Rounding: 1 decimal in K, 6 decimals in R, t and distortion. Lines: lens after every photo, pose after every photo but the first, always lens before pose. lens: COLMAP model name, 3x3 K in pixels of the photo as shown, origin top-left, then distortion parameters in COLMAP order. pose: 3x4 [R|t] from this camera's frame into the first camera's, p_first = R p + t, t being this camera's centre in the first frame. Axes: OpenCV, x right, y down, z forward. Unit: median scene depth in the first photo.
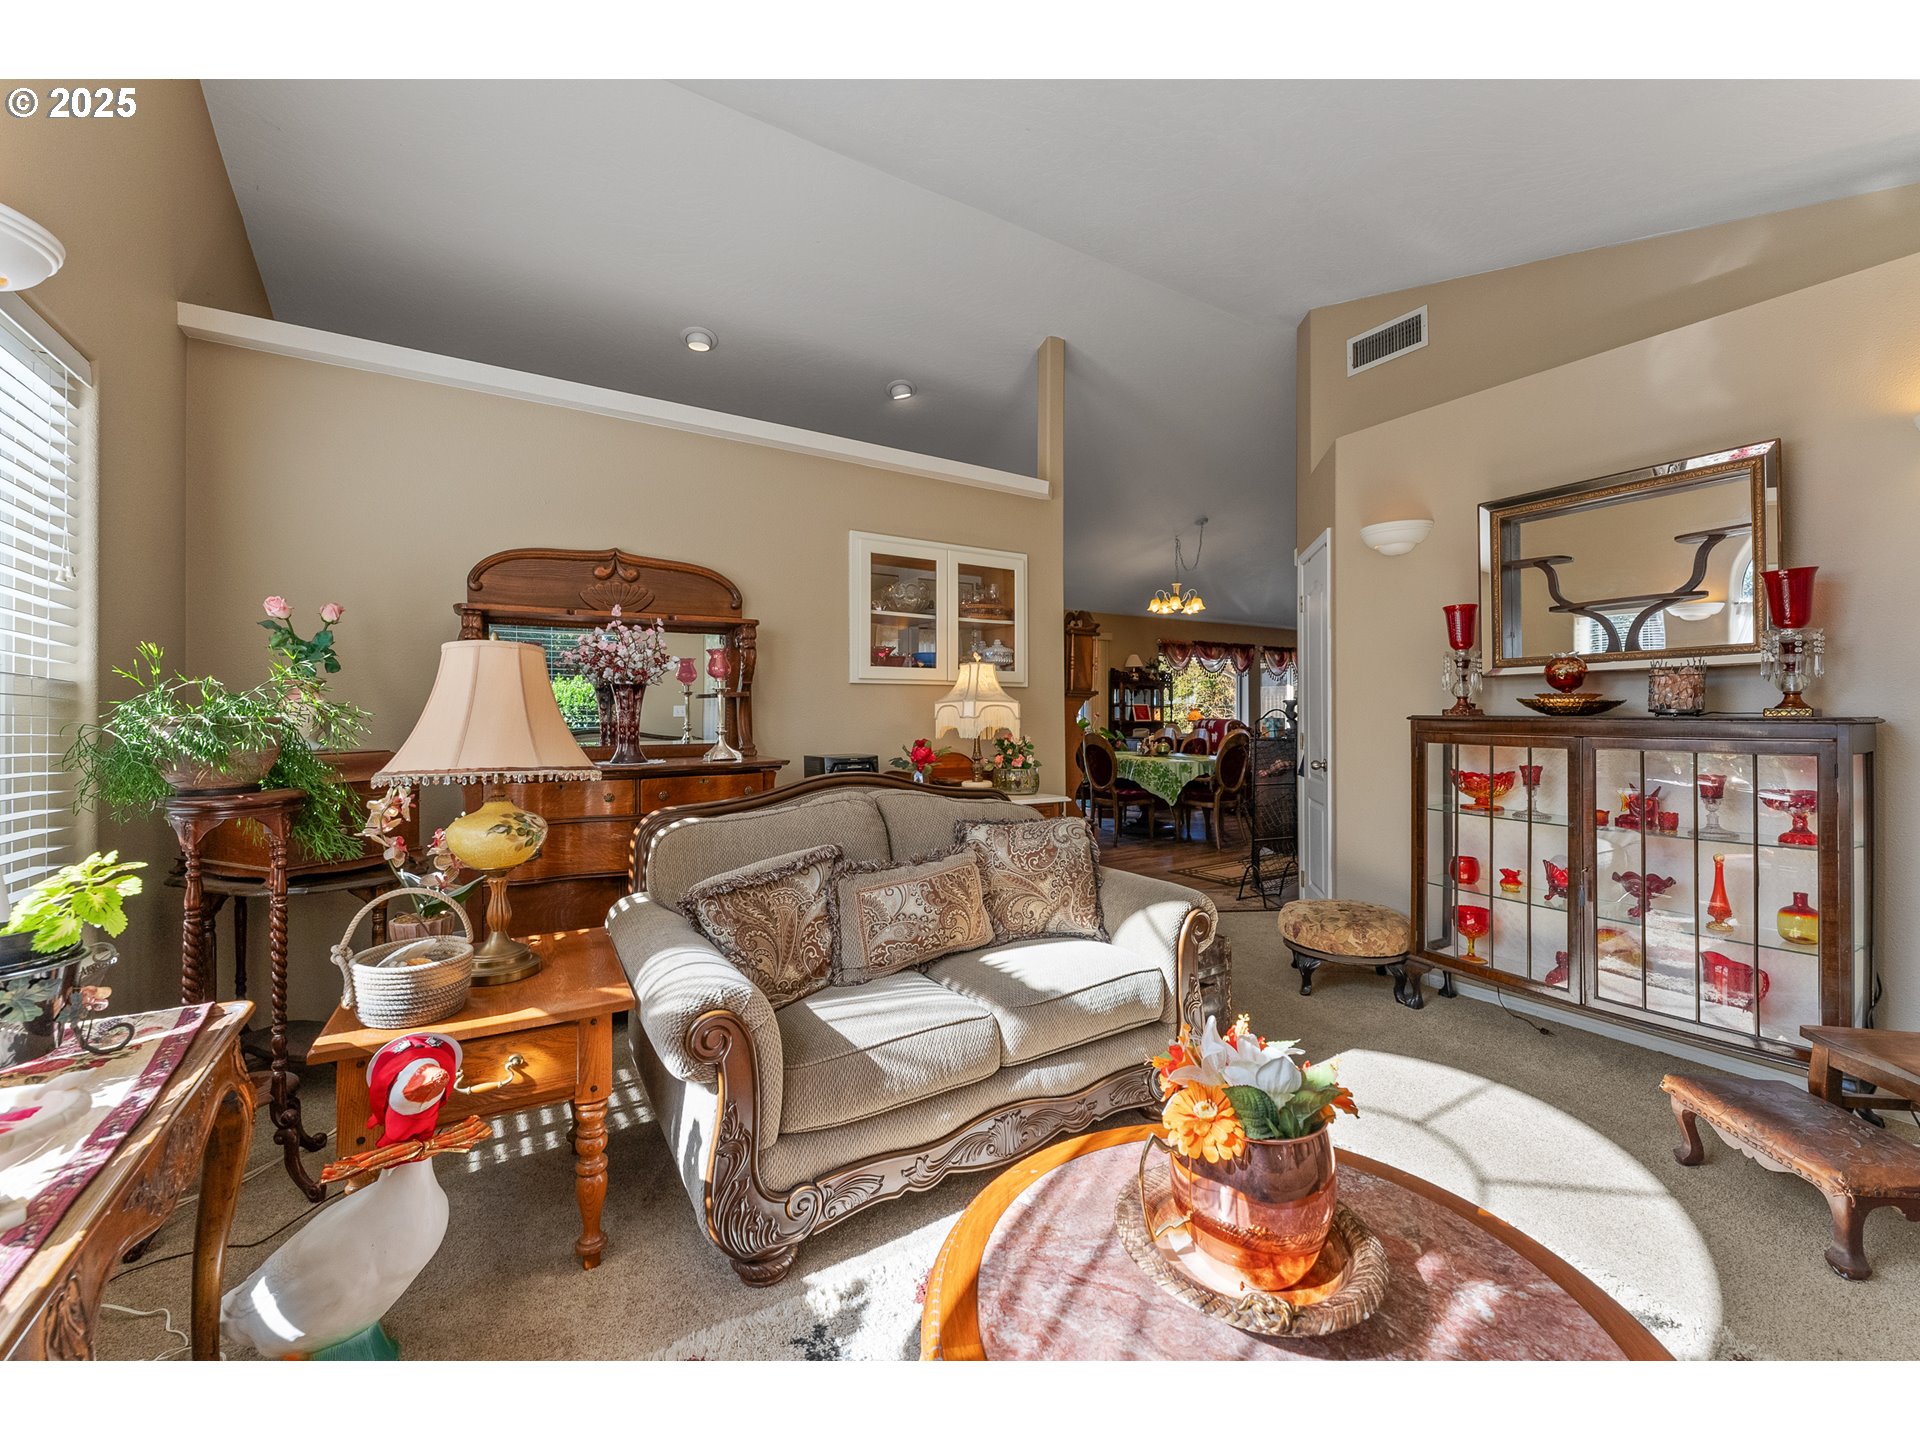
lens RADIAL K [[775.7, 0, 960.0], [0, 775.7, 720.0], [0, 0, 1]] dist [-0.001210, -0.000070]
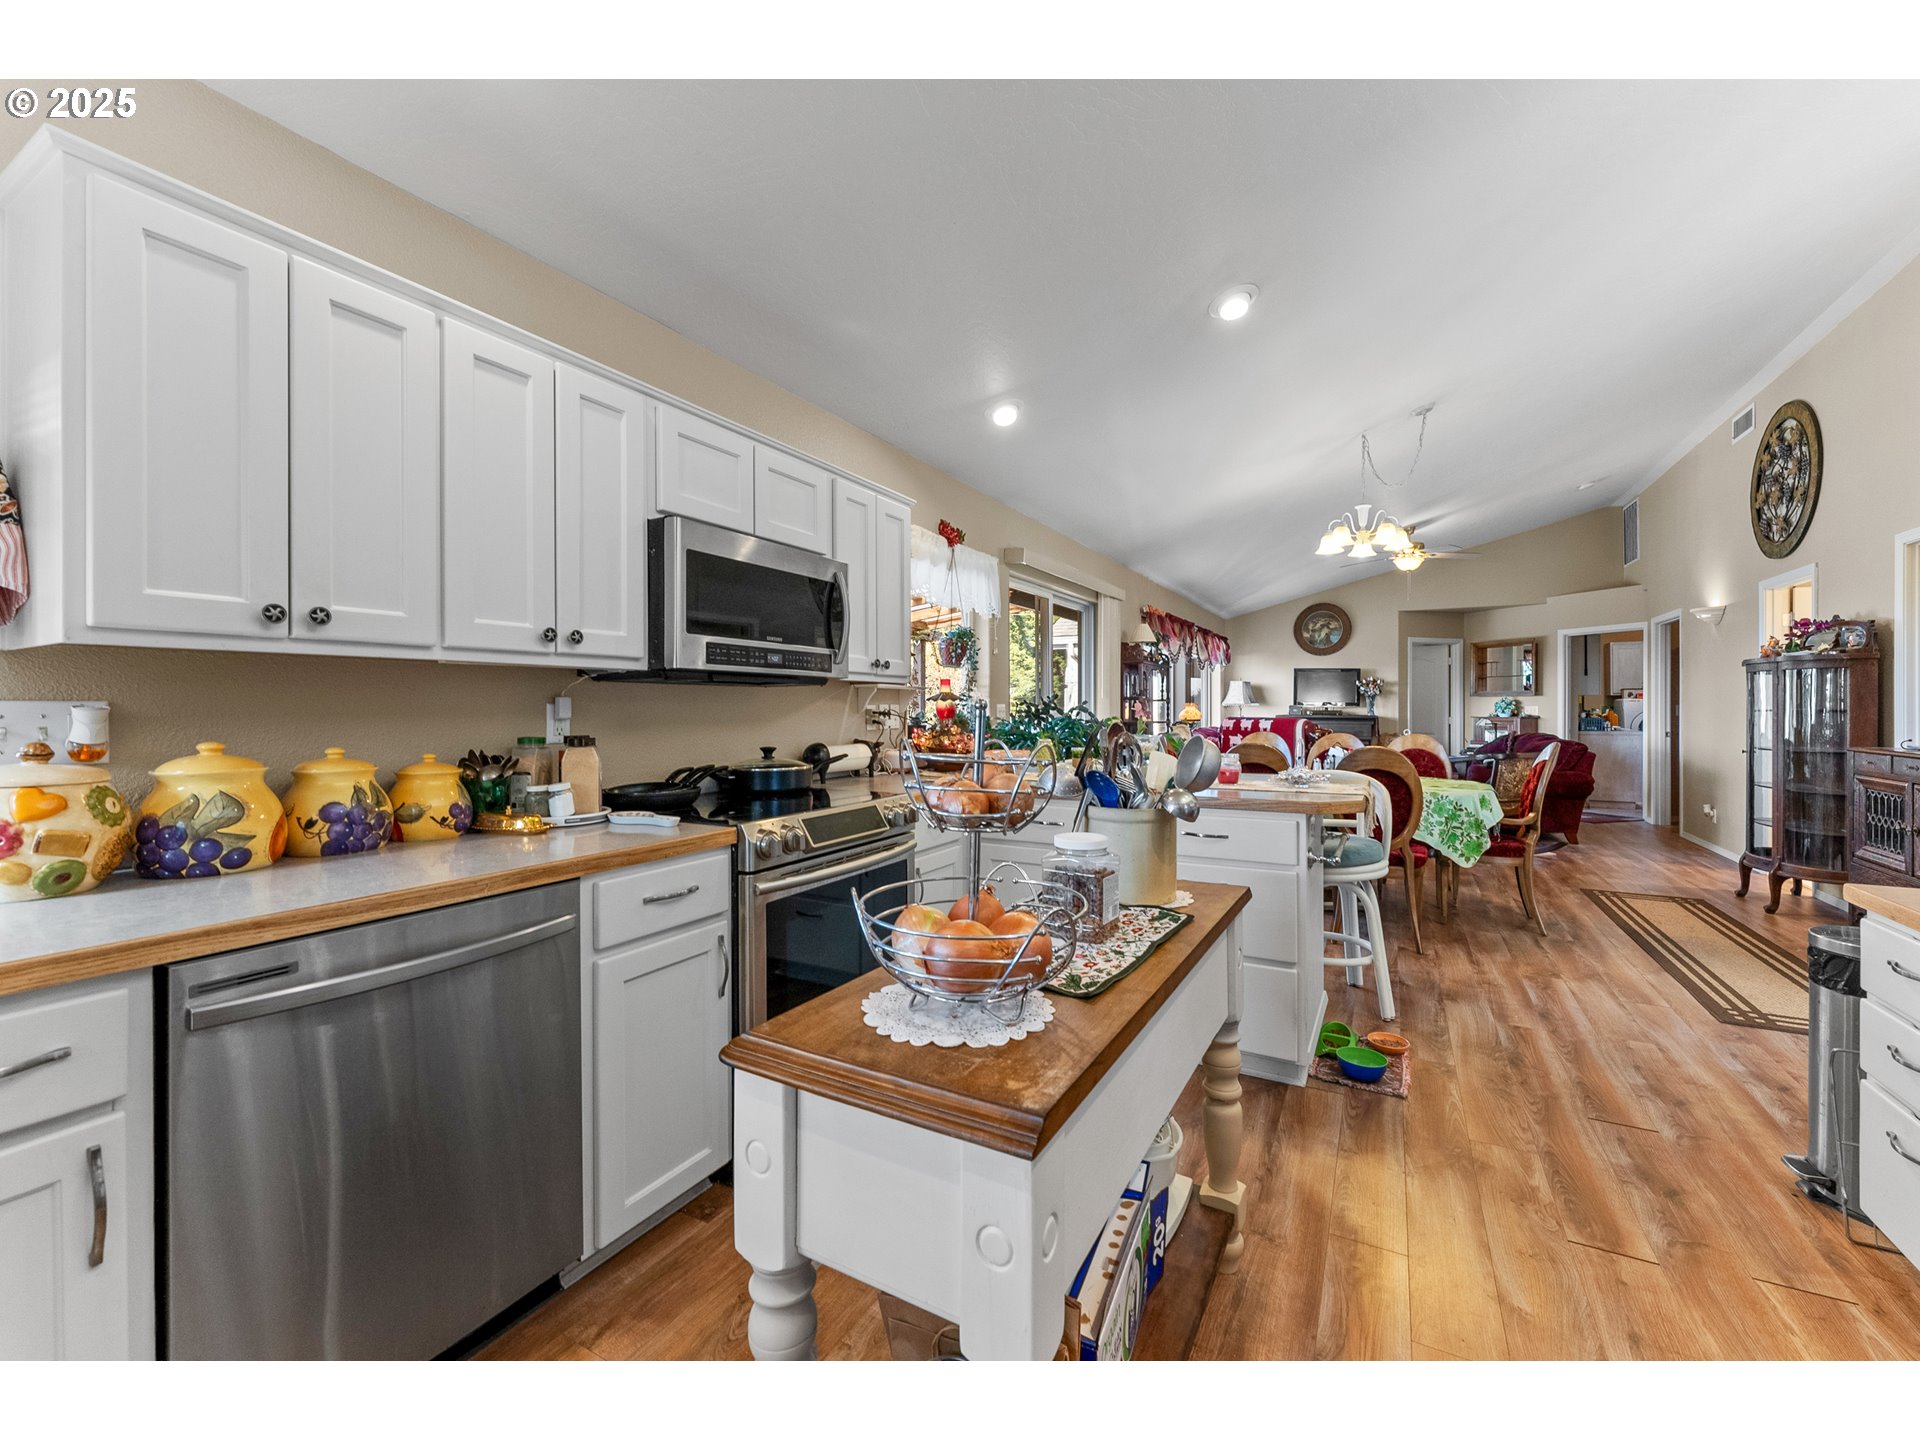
lens RADIAL K [[775.7, 0, 960.0], [0, 775.7, 720.0], [0, 0, 1]] dist [-0.001210, -0.000070]
pose [[0.878384, -0.005103, 0.477929, -0.309217], [0.001871, 0.999972, 0.007238, -0.005959], [-0.477952, -0.005464, 0.878369, 0.597141]]
